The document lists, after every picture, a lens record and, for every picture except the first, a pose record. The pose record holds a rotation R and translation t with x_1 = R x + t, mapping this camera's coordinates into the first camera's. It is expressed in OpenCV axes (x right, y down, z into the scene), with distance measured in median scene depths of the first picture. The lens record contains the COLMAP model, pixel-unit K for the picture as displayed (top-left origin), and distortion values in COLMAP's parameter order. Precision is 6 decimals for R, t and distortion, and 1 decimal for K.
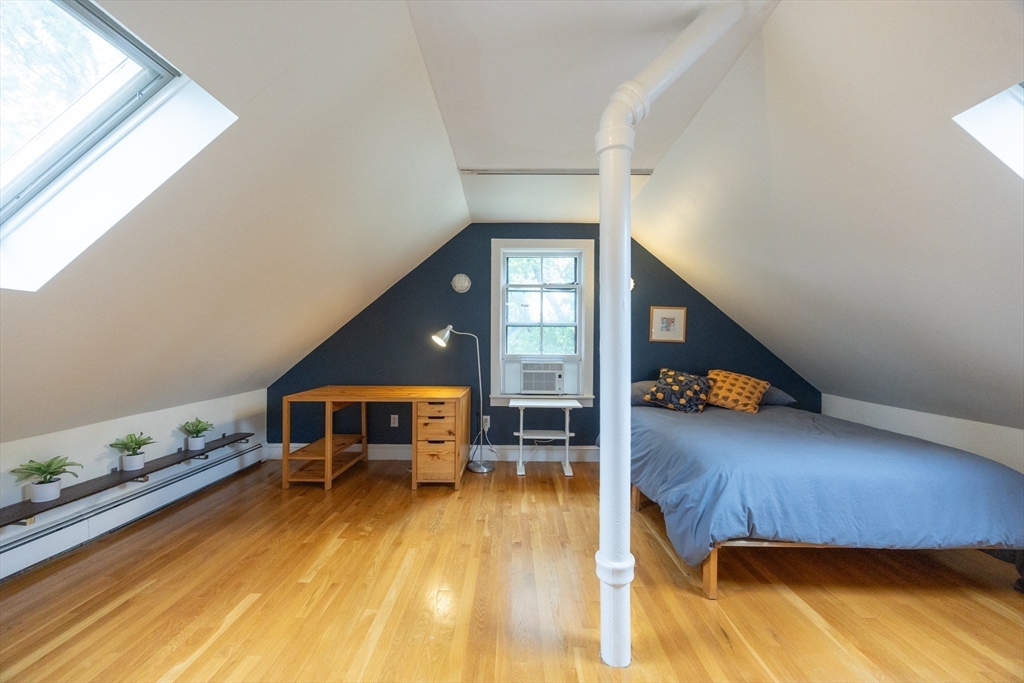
lens RADIAL K [[386.2, 0, 512.1], [0, 386.2, 344.9], [0, 0, 1]] dist [0.000706, 0.000143]
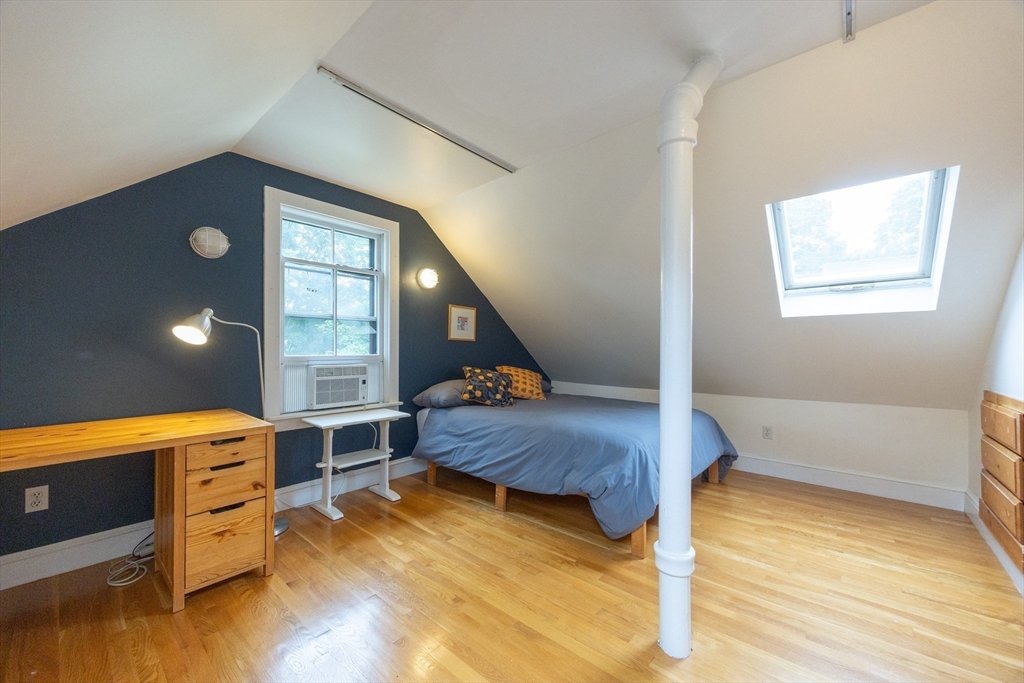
lens RADIAL K [[386.2, 0, 512.1], [0, 386.2, 344.9], [0, 0, 1]] dist [0.000706, 0.000143]
pose [[0.661502, 0.000866, 0.749943, -0.312951], [0.004314, 0.999978, -0.004960, 0.010220], [-0.749931, 0.006517, 0.661484, 0.264617]]
